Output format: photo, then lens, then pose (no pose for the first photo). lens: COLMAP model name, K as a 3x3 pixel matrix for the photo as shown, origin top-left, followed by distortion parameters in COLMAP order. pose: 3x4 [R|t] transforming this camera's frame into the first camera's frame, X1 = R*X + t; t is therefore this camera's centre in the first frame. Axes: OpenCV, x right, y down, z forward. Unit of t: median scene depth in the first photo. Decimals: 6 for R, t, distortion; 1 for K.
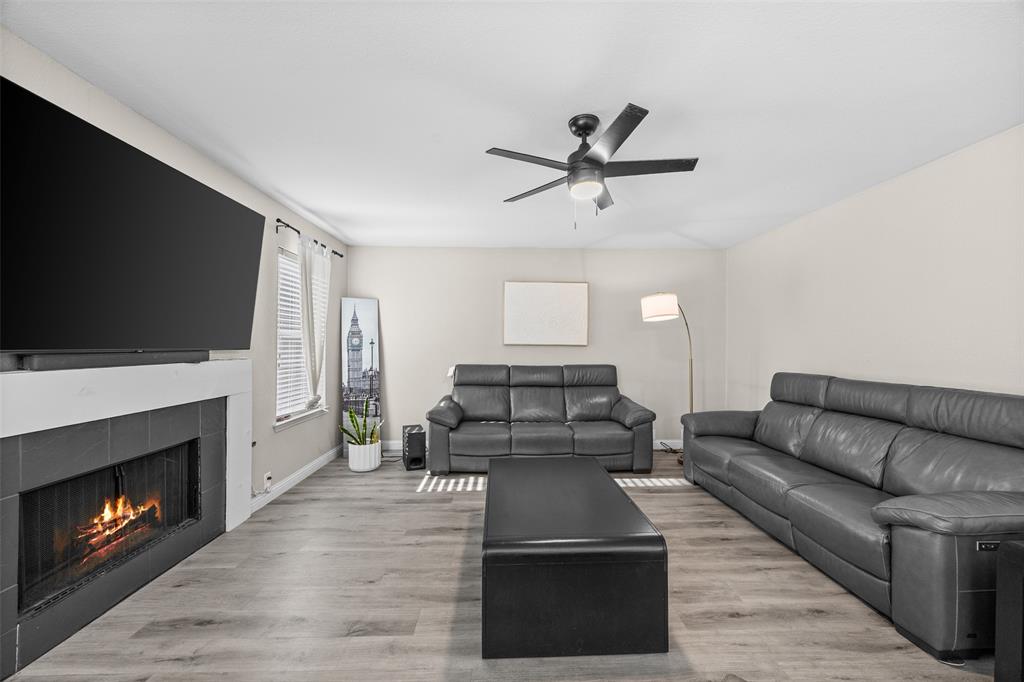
lens RADIAL K [[389.8, 0, 518.1], [0, 389.8, 344.7], [0, 0, 1]] dist [-0.000999, -0.000043]
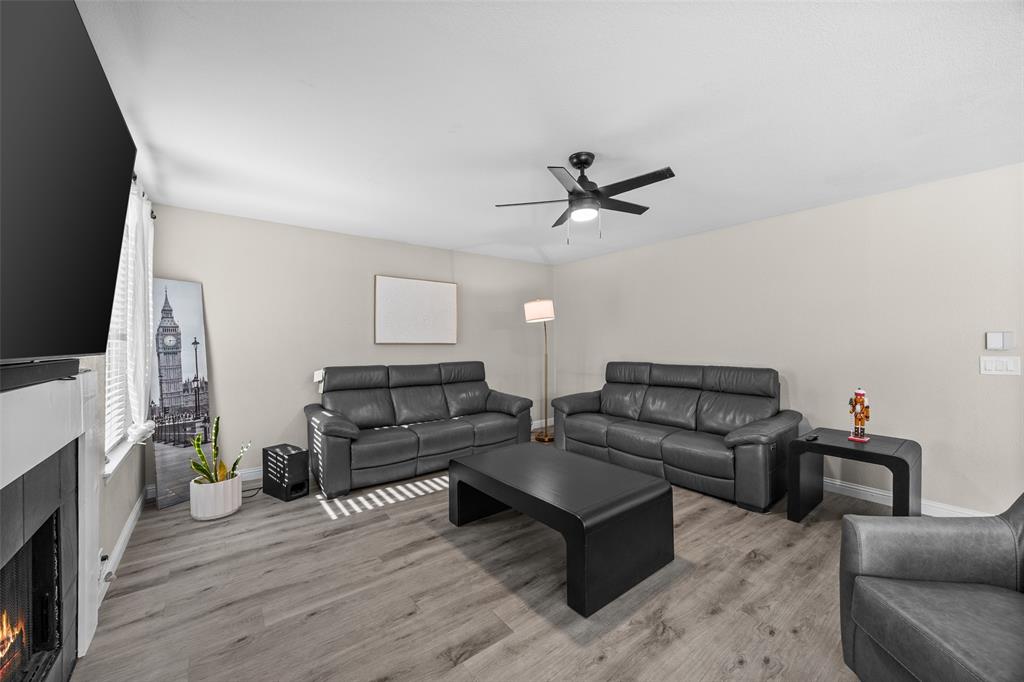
lens RADIAL K [[387.7, 0, 514.3], [0, 387.7, 342.8], [0, 0, 1]] dist [-0.001304, -0.000111]
pose [[0.812091, -0.008774, 0.583465, -0.385095], [0.007670, 0.999961, 0.004362, -0.003829], [-0.583481, 0.000933, 0.812126, 0.083216]]
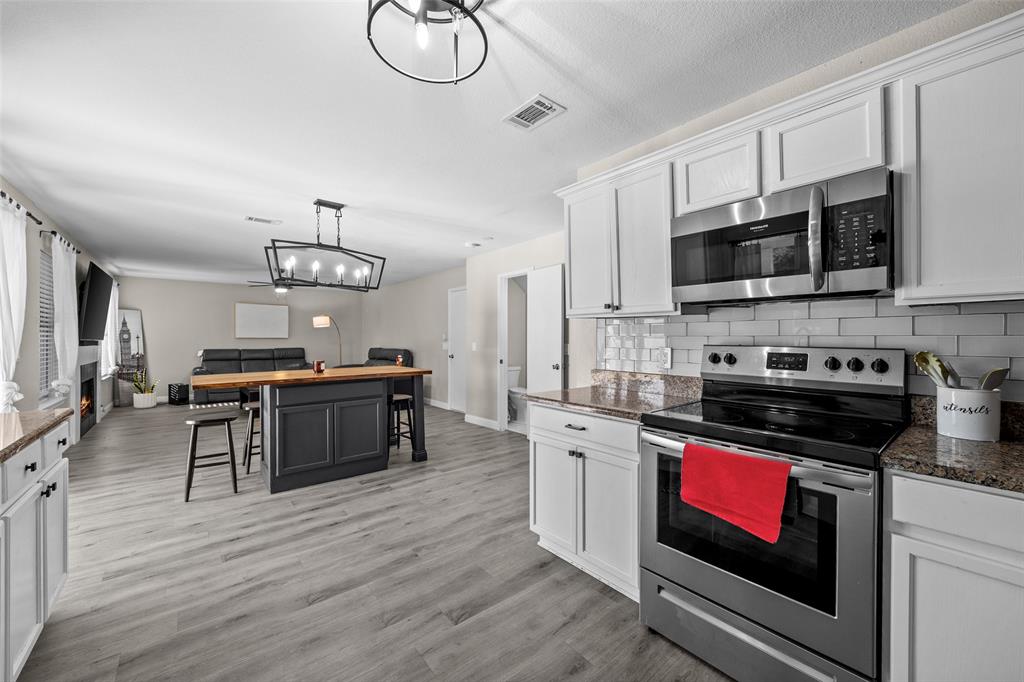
lens RADIAL K [[397.5, 0, 513.2], [0, 397.5, 337.3], [0, 0, 1]] dist [0.000754, 0.000115]
pose [[0.793296, -0.005263, 0.608813, -0.174356], [0.007007, 0.999975, -0.000486, 0.008863], [-0.608795, 0.004652, 0.793314, -1.565953]]
